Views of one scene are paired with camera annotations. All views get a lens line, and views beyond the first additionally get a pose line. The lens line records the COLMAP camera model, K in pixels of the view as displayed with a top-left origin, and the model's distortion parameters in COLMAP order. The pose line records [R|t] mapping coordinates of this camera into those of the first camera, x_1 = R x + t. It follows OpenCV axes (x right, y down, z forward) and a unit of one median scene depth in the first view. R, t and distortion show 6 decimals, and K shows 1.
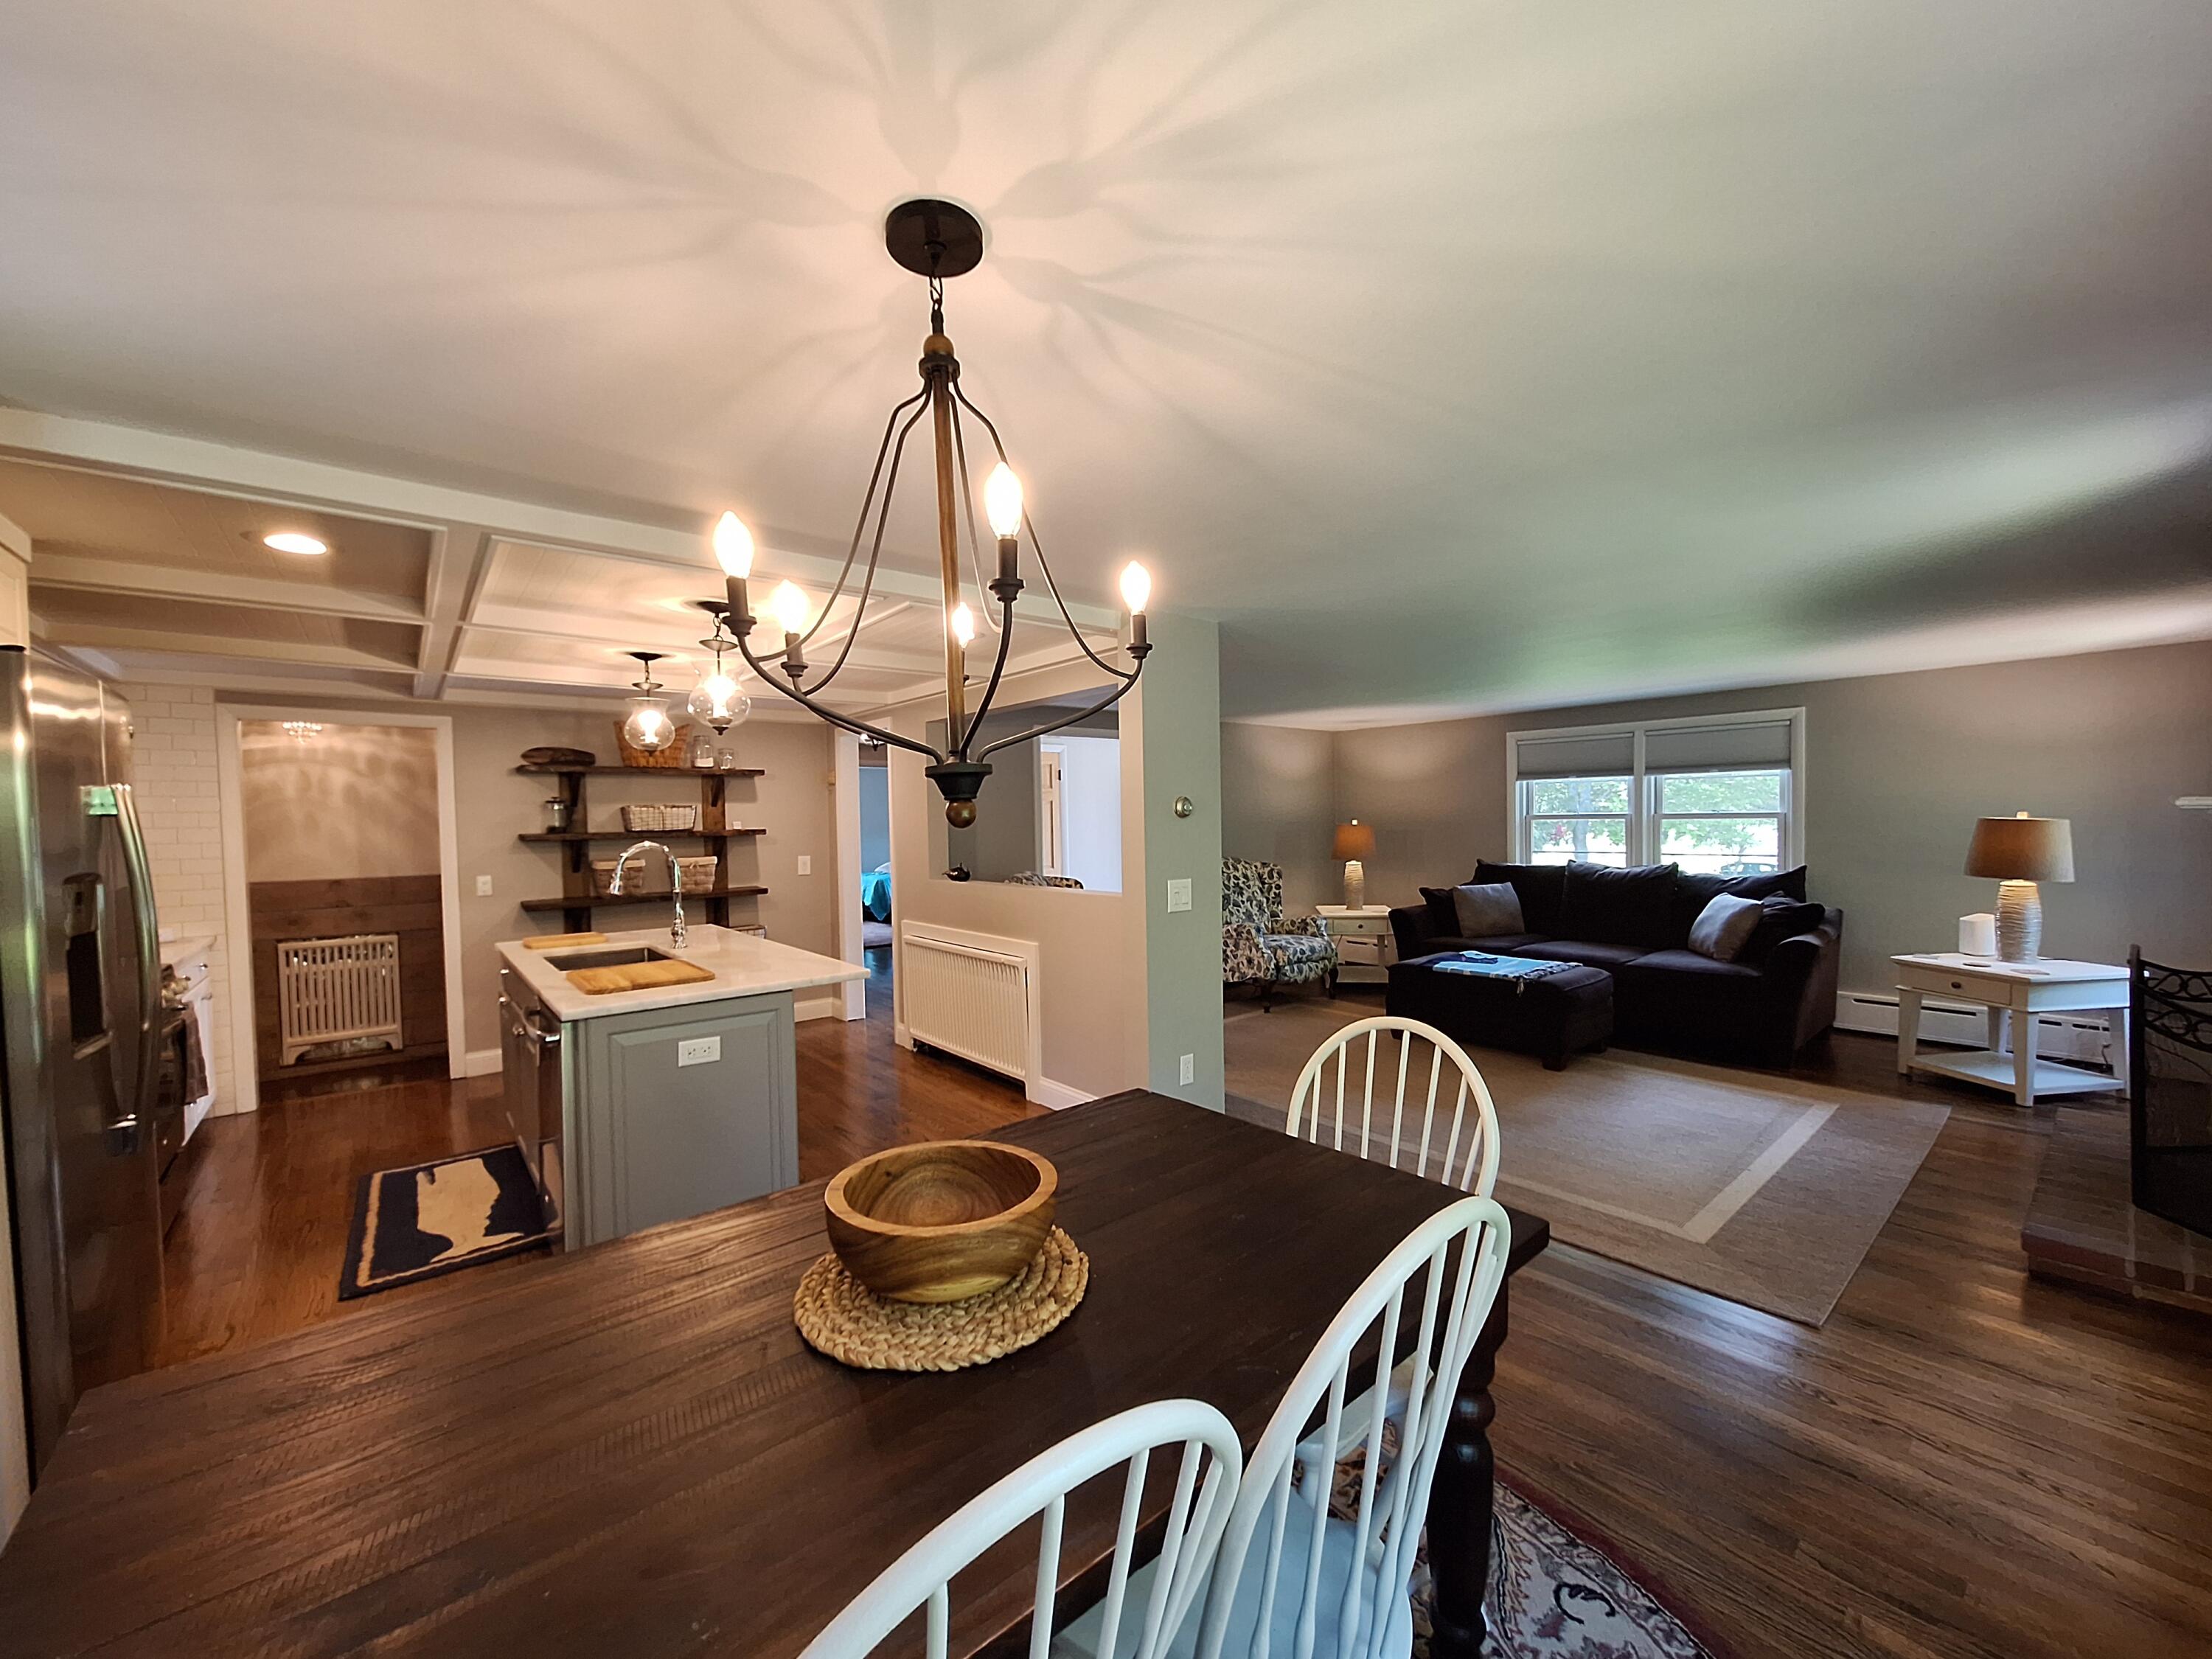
lens RADIAL K [[862.8, 0, 1097.8], [0, 862.8, 843.0], [0, 0, 1]] dist [0.001271, 0.000266]
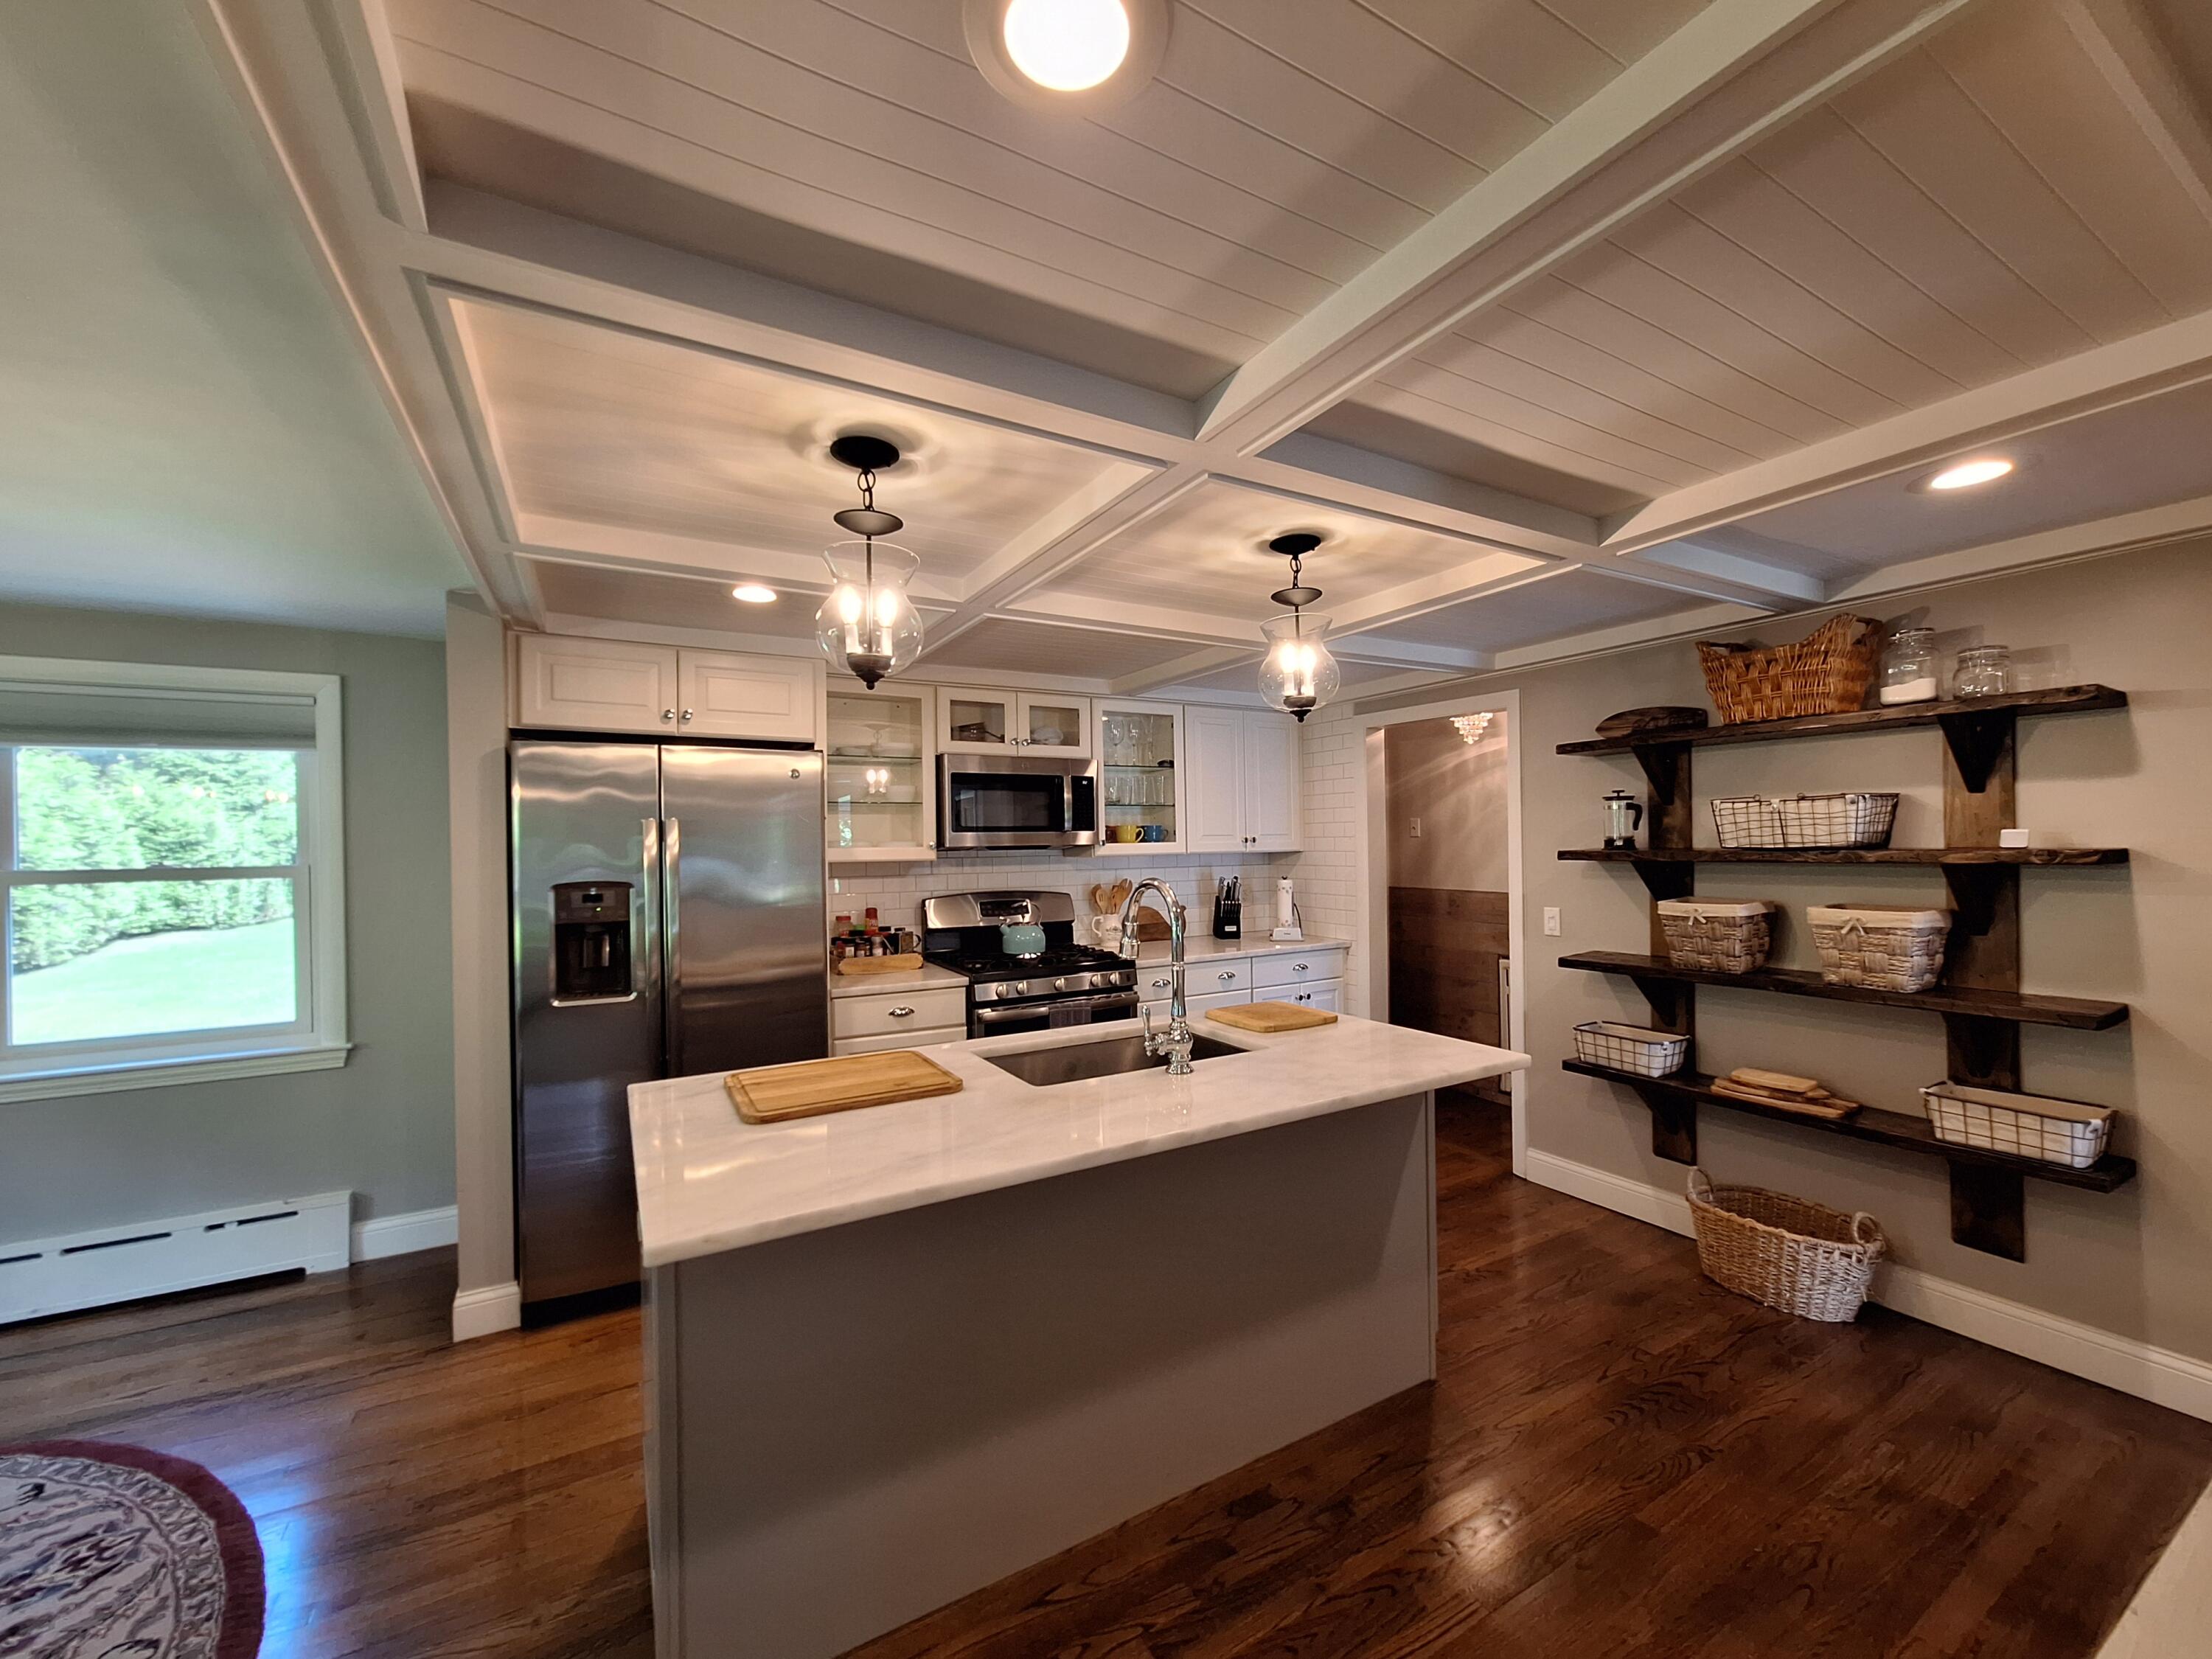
lens RADIAL K [[867.5, 0, 1100.6], [0, 867.5, 847.4], [0, 0, 1]] dist [-0.012111, 0.000197]
pose [[-0.169468, 0.024714, -0.985226, 0.039900], [-0.012269, 0.999555, 0.027184, -0.023659], [0.985459, 0.016694, -0.169089, 0.712378]]
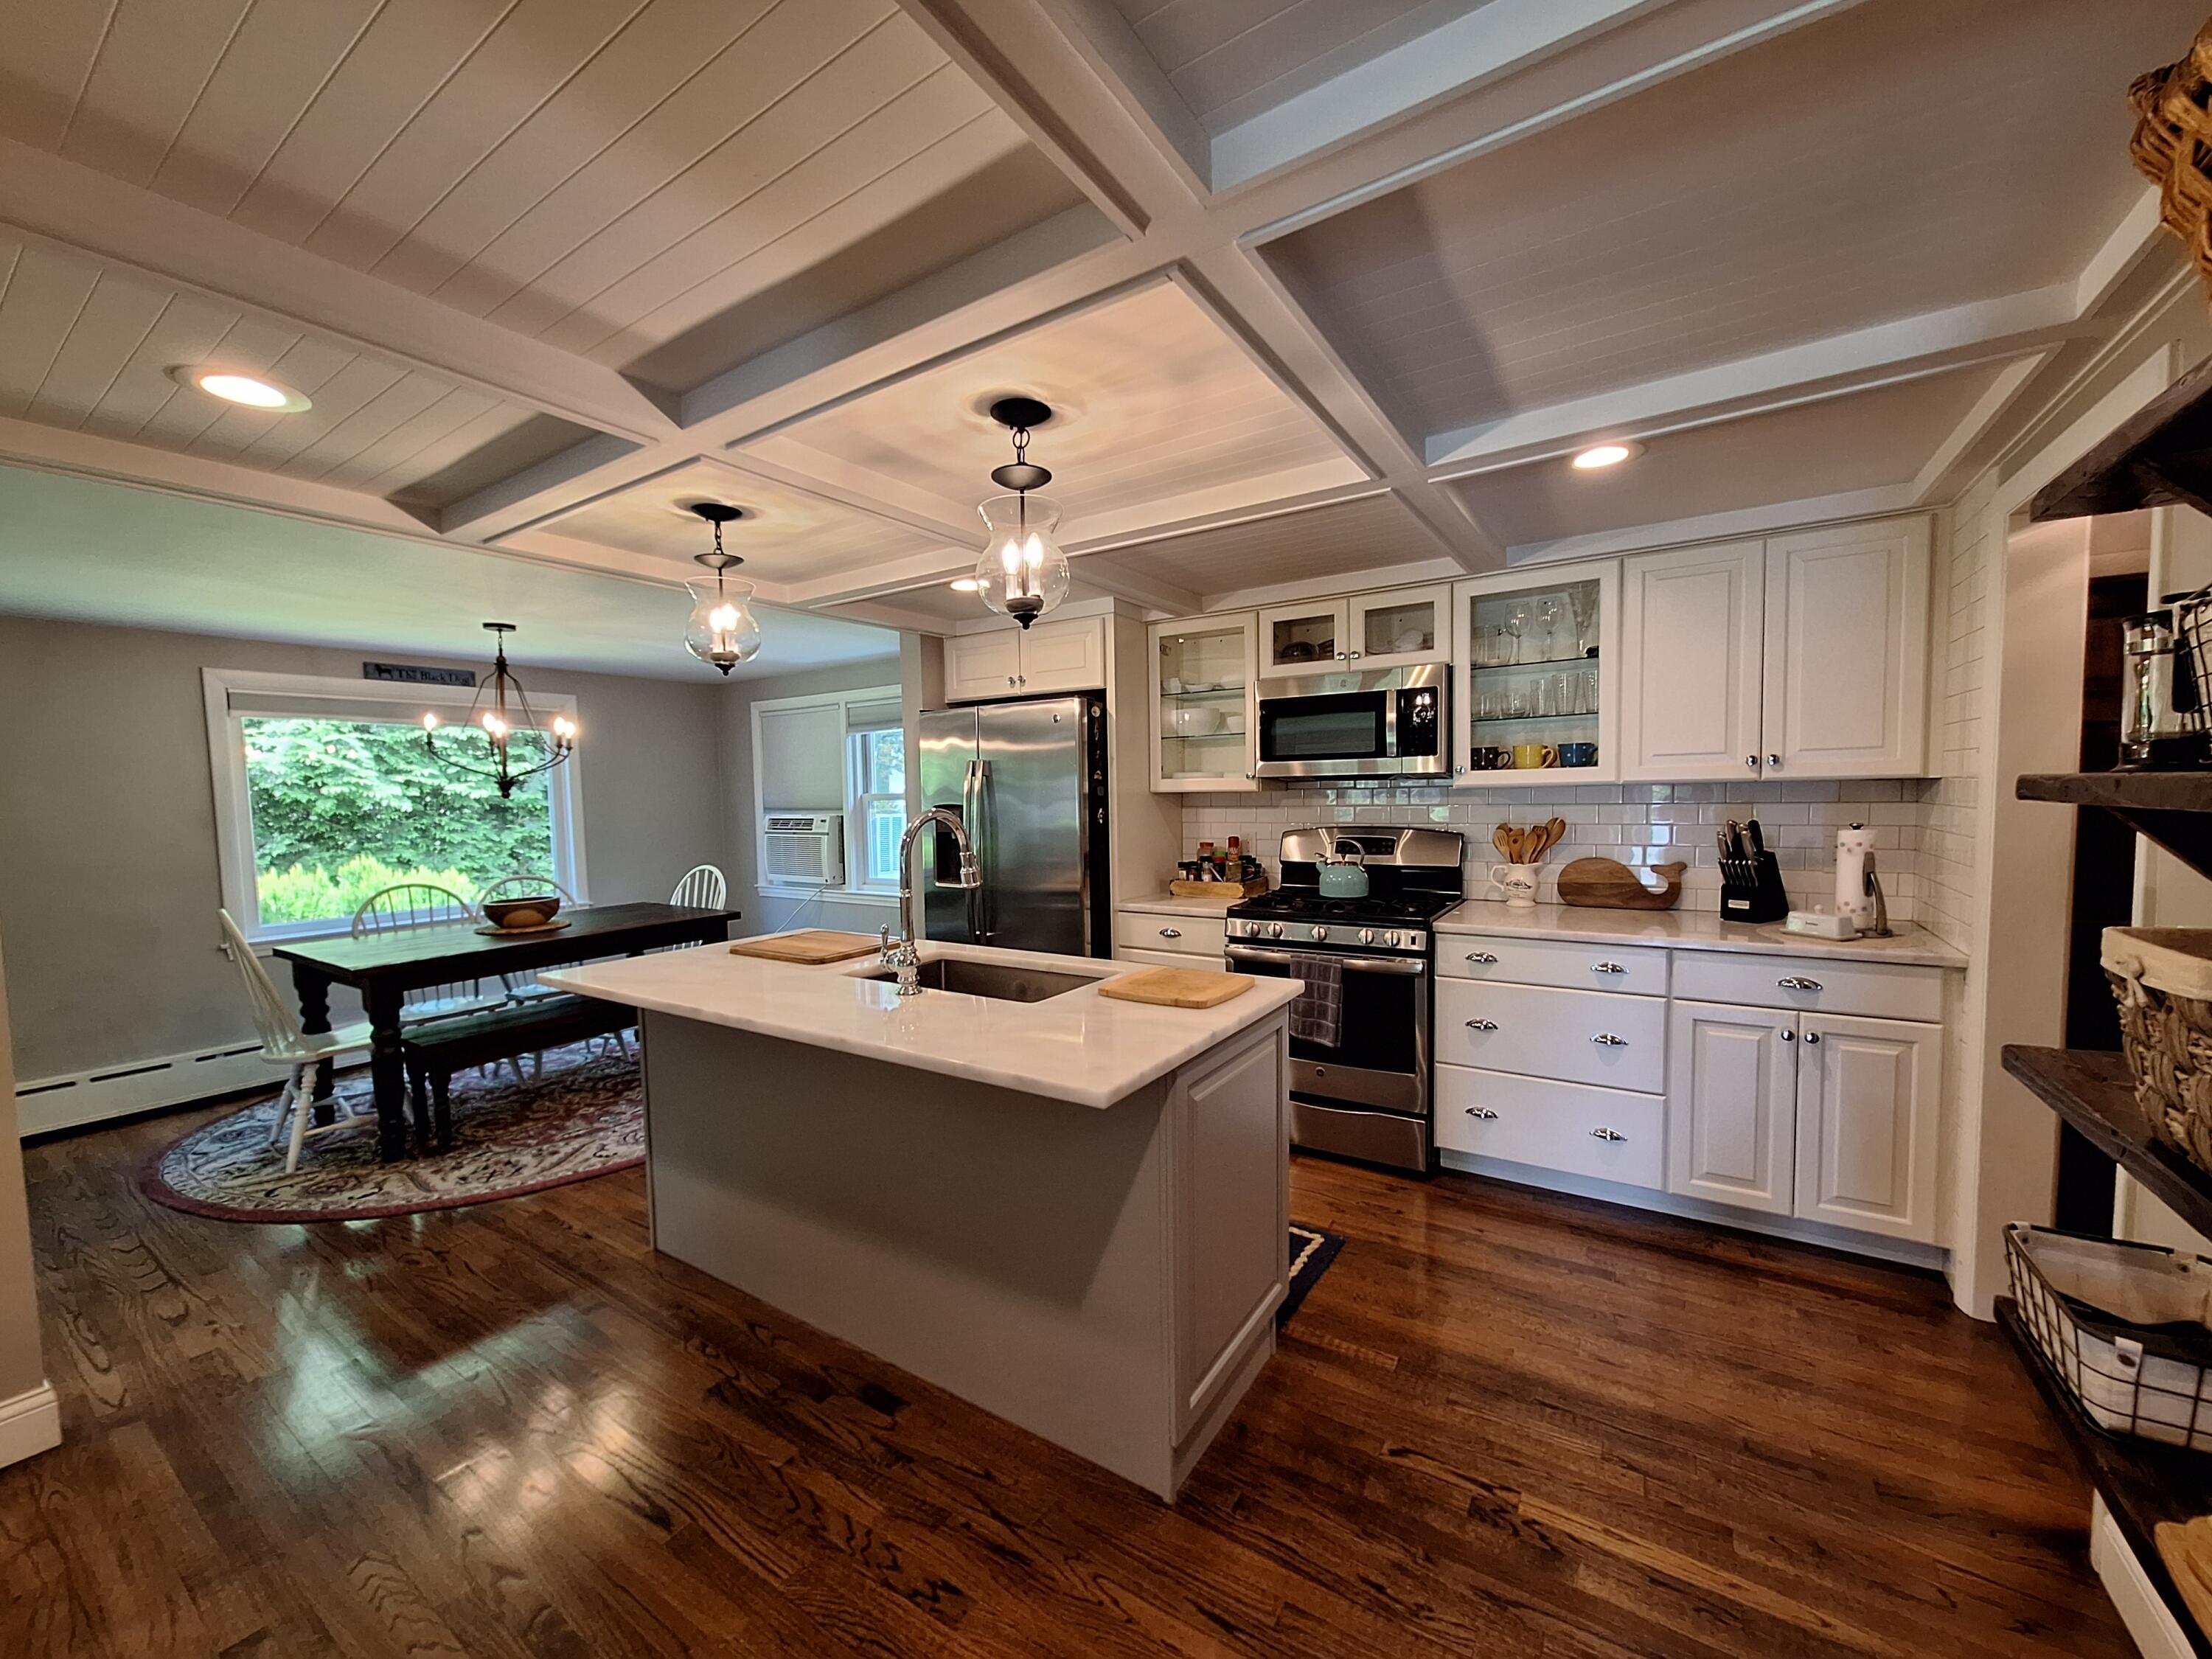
lens RADIAL K [[867.5, 0, 1100.6], [0, 867.5, 847.4], [0, 0, 1]] dist [-0.012111, 0.000197]
pose [[-0.953621, 0.056381, -0.295683, -0.301740], [0.028360, 0.994761, 0.098216, -0.019389], [0.299672, 0.085275, -0.950224, 1.079787]]
